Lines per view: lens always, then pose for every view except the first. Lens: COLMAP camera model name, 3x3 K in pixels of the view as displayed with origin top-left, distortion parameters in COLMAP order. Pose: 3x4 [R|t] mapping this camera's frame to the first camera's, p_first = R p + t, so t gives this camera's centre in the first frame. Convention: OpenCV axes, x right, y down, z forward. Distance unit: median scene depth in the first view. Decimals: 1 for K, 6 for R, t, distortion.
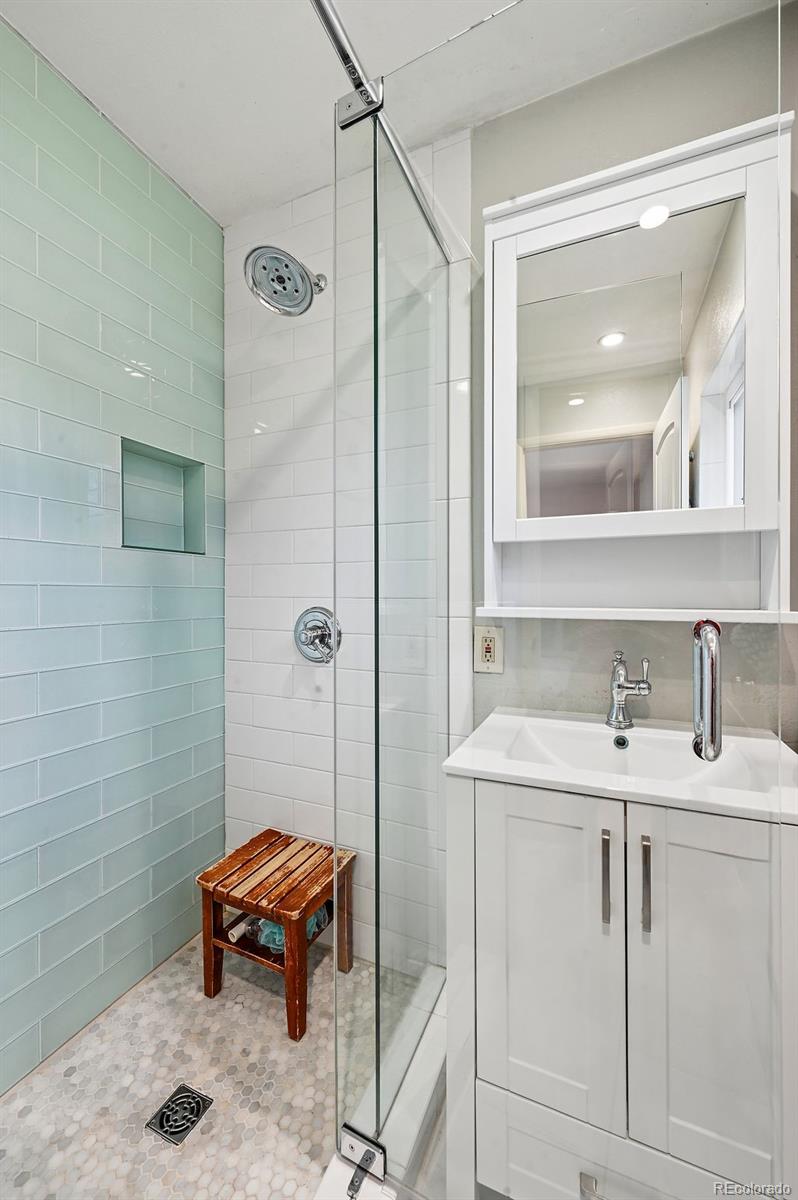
lens RADIAL K [[480.5, 0, 397.9], [0, 480.5, 595.9], [0, 0, 1]] dist [-0.003424, 0.000199]
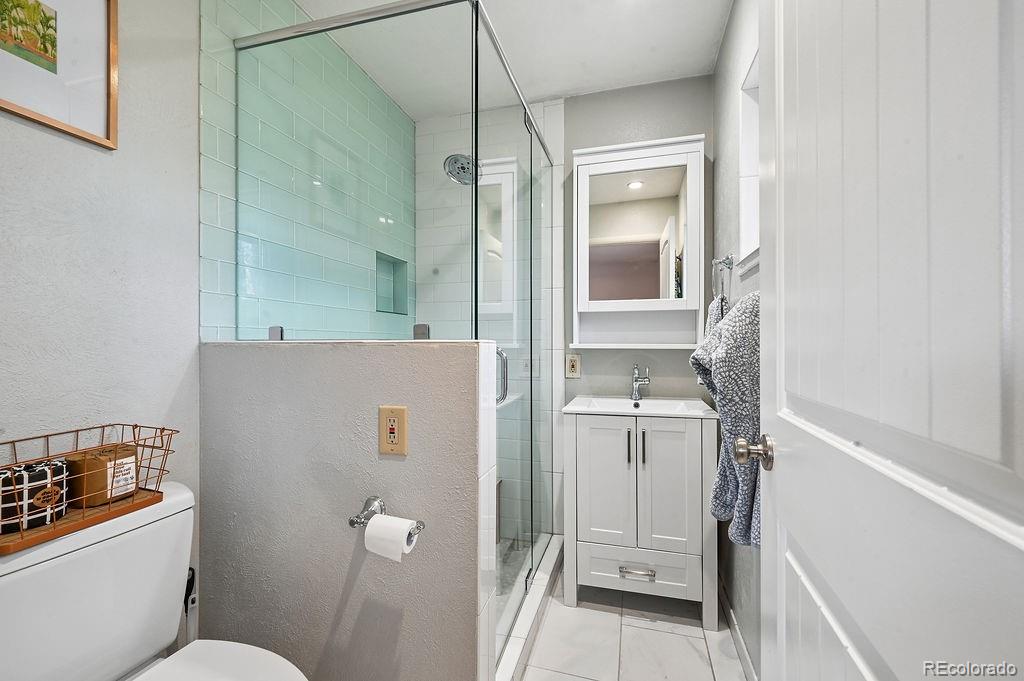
lens RADIAL K [[410.0, 0, 515.2], [0, 410.0, 340.2], [0, 0, 1]] dist [-0.003424, 0.000199]
pose [[0.992079, 0.002634, 0.125587, -0.262963], [-0.001659, 0.999968, -0.007867, 0.020785], [-0.125604, 0.007597, 0.992051, -0.648356]]
